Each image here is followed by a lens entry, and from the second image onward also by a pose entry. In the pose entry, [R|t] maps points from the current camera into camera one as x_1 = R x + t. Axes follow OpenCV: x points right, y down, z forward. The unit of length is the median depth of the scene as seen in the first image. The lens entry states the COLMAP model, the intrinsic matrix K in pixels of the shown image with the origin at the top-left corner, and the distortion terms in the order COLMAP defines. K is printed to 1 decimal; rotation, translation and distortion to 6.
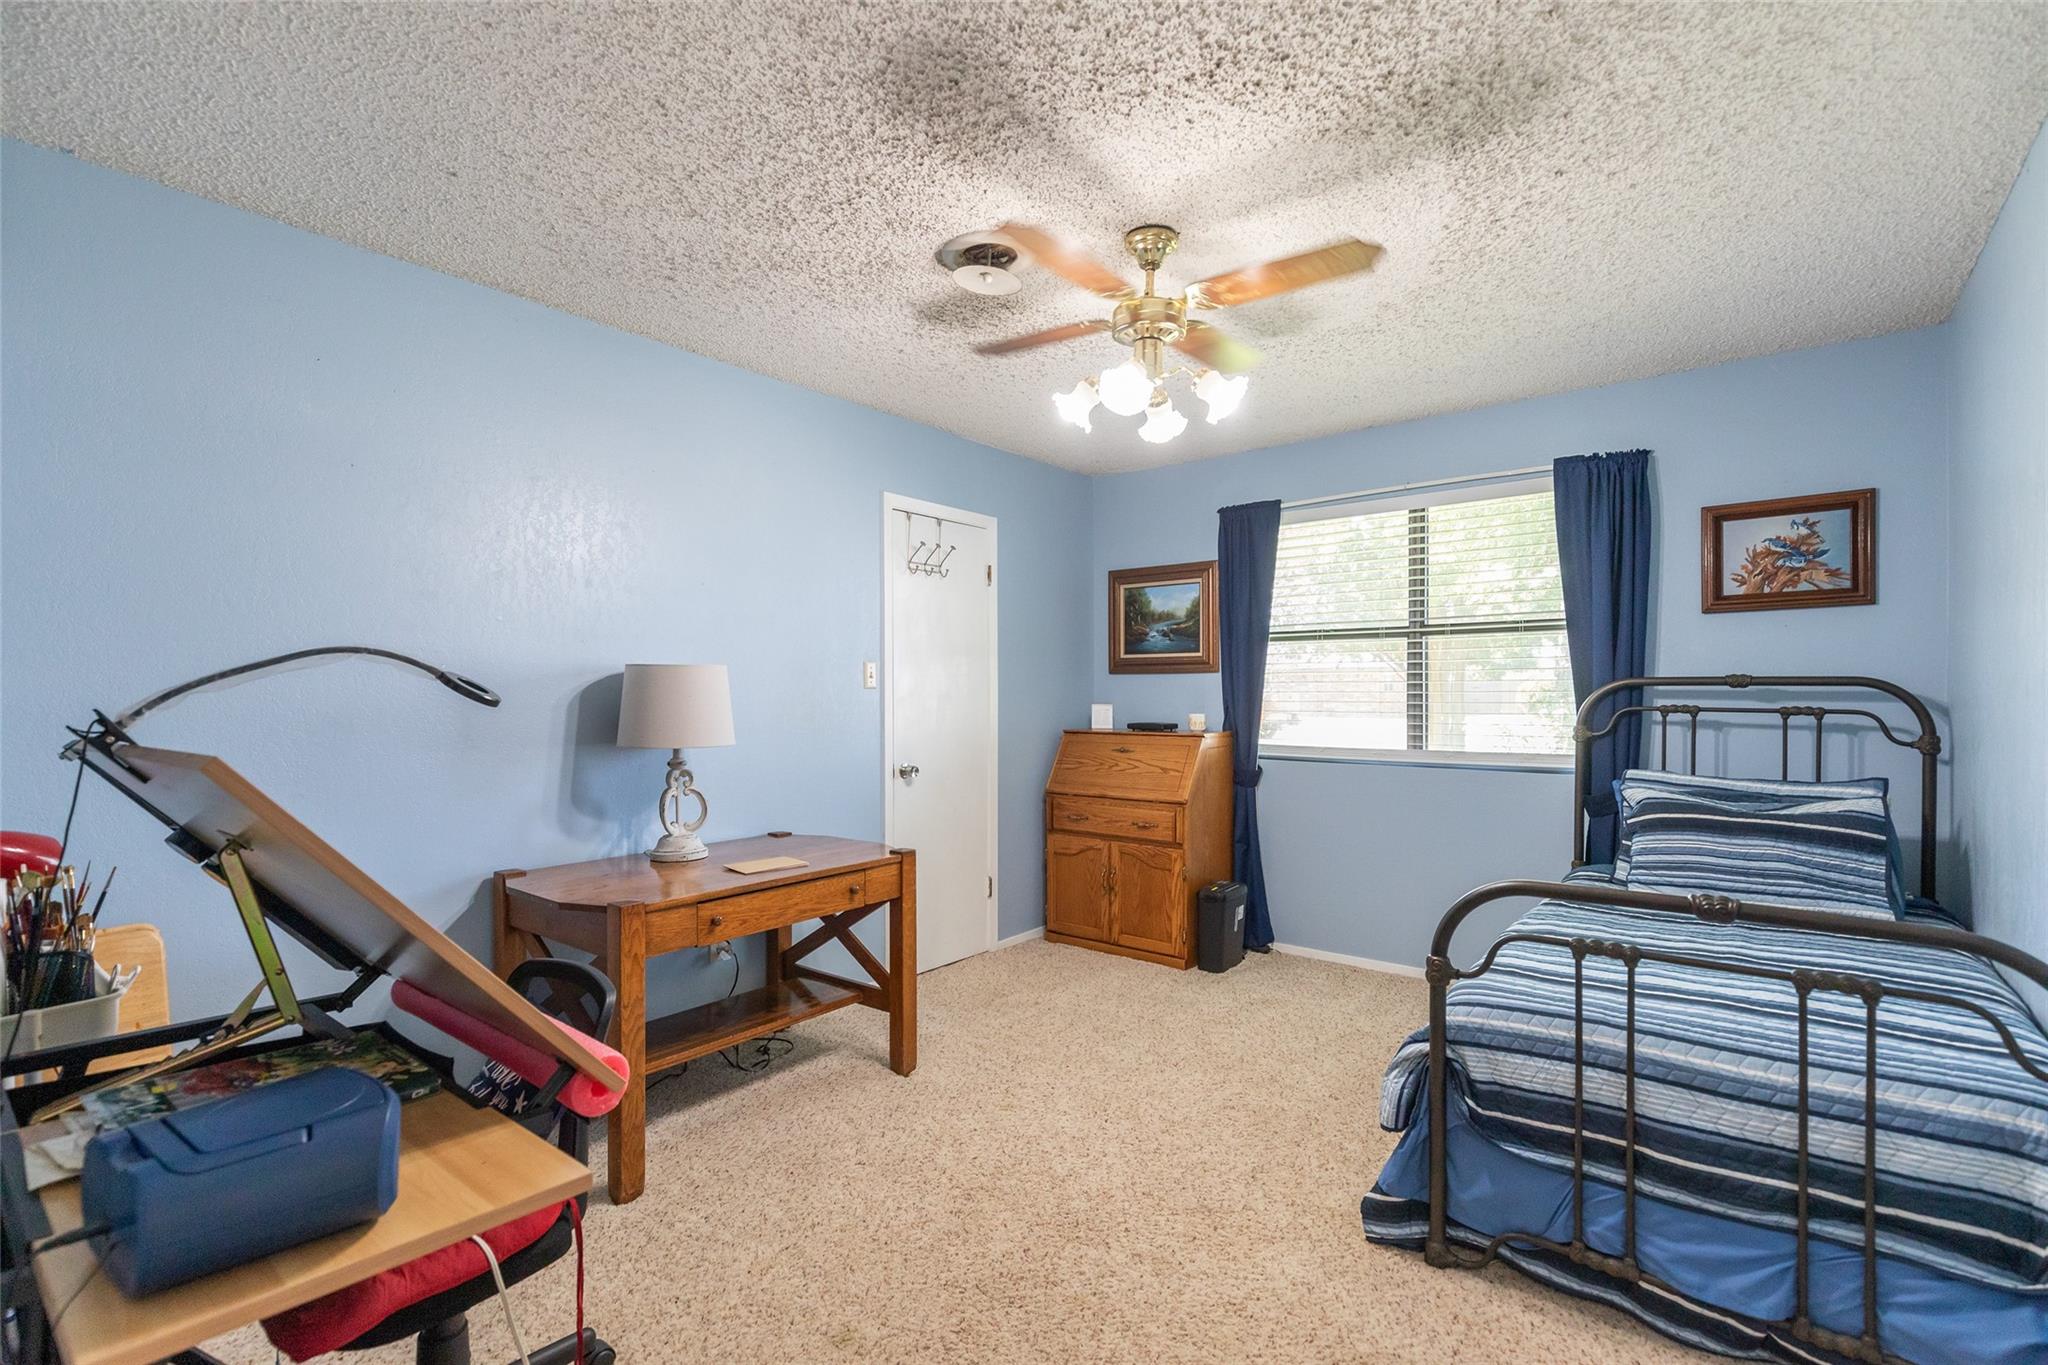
lens RADIAL K [[921.3, 0, 1028.6], [0, 921.3, 687.6], [0, 0, 1]] dist [0.007193, 0.000965]
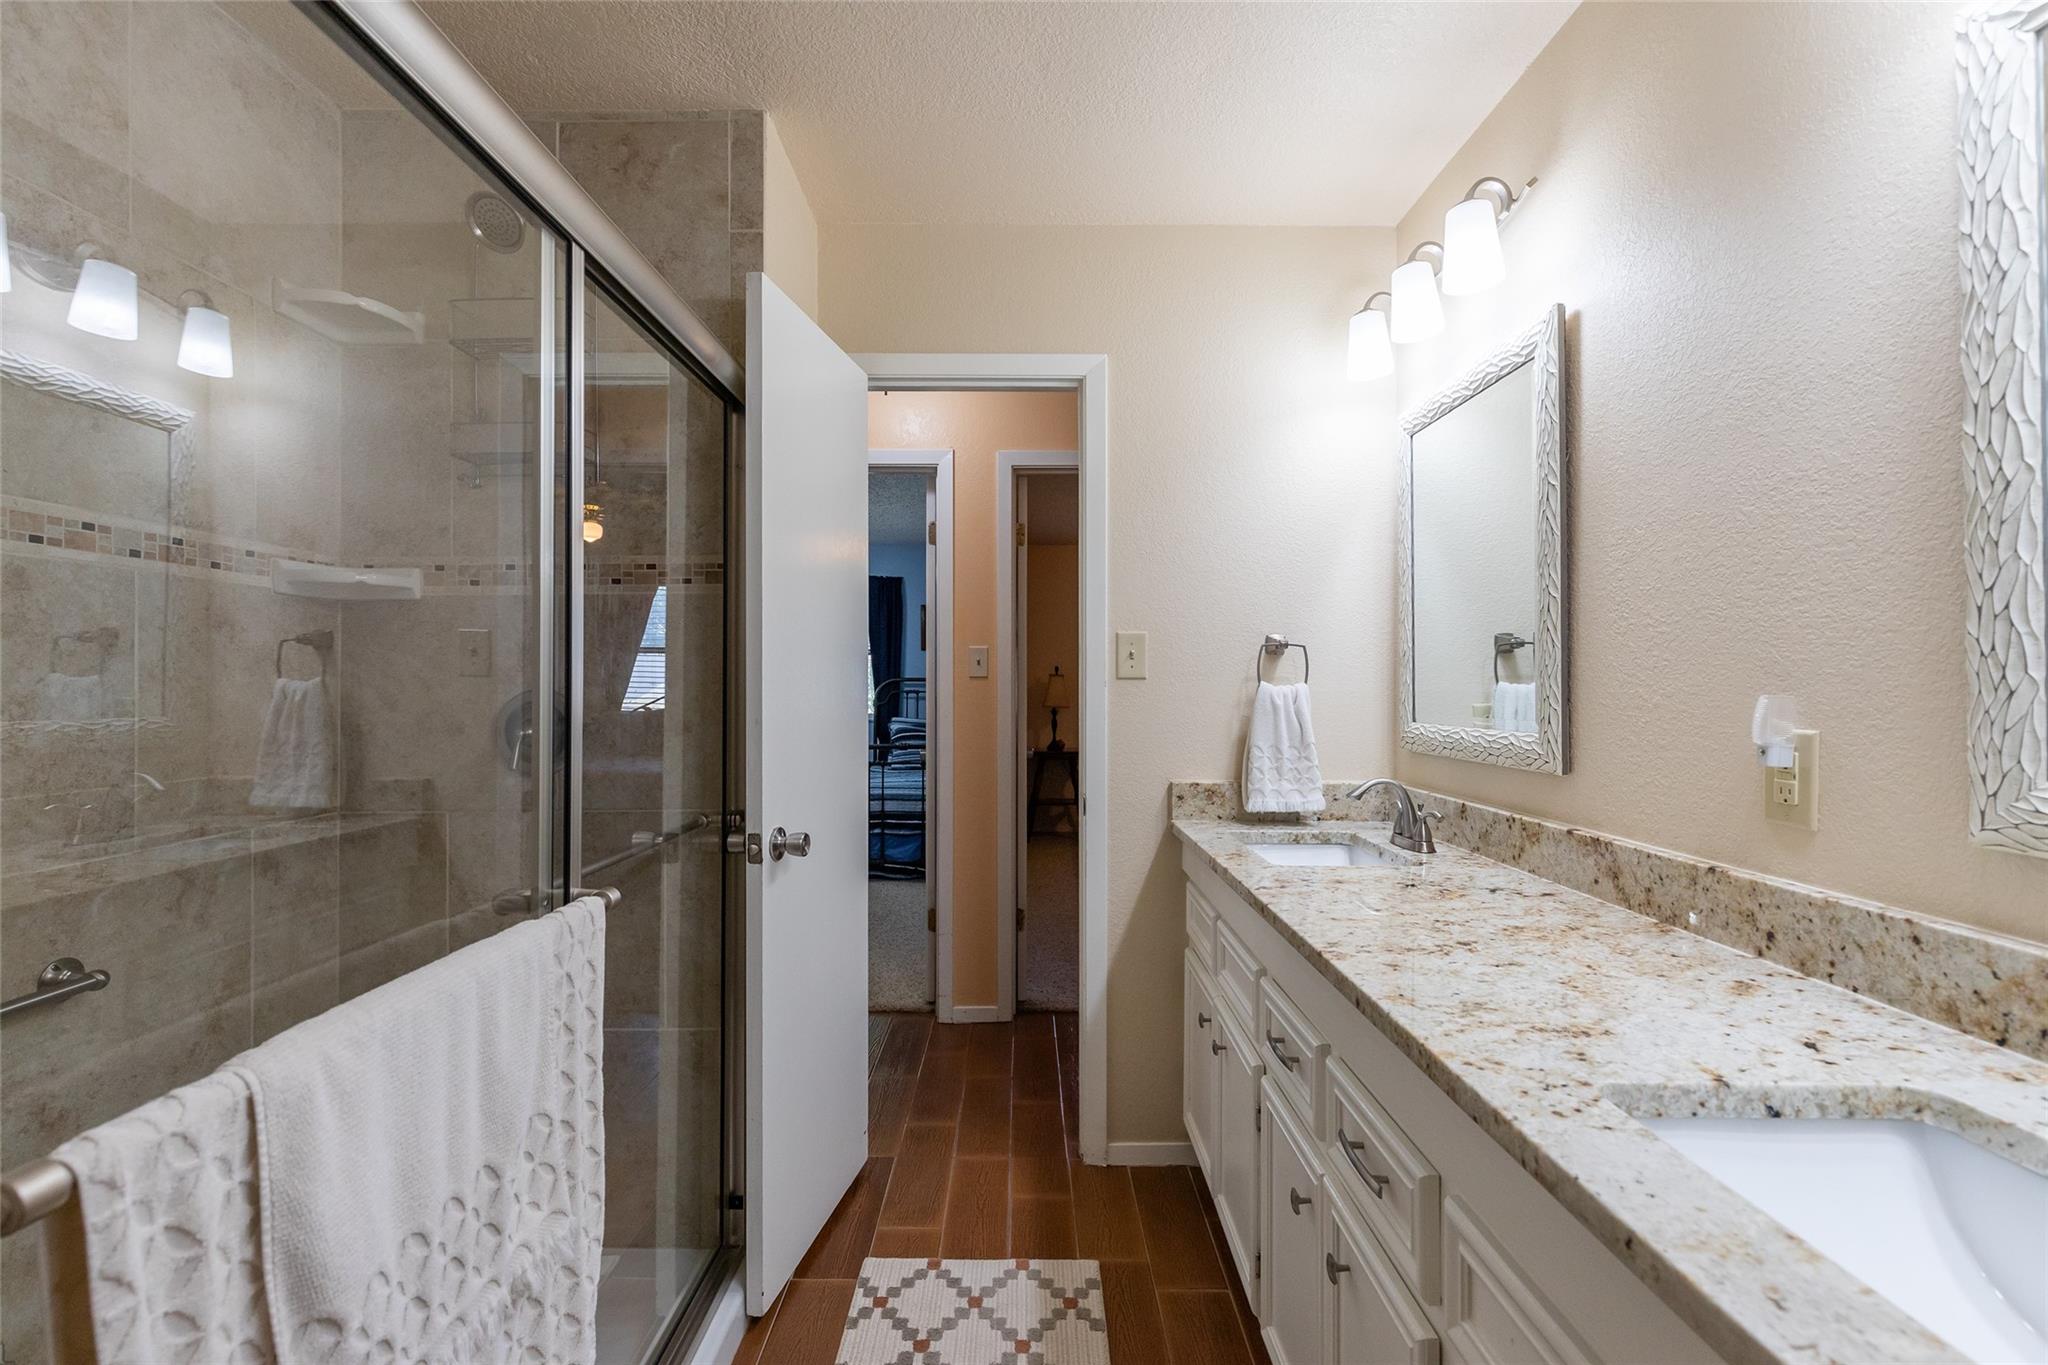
lens RADIAL K [[921.3, 0, 1024.3], [0, 921.3, 682.8], [0, 0, 1]] dist [0.007193, 0.000965]
pose [[0.778684, -0.001112, 0.627416, -0.539253], [0.001414, 0.999999, 0.000018, 0.001021], [-0.627415, 0.000873, 0.778684, -0.994649]]
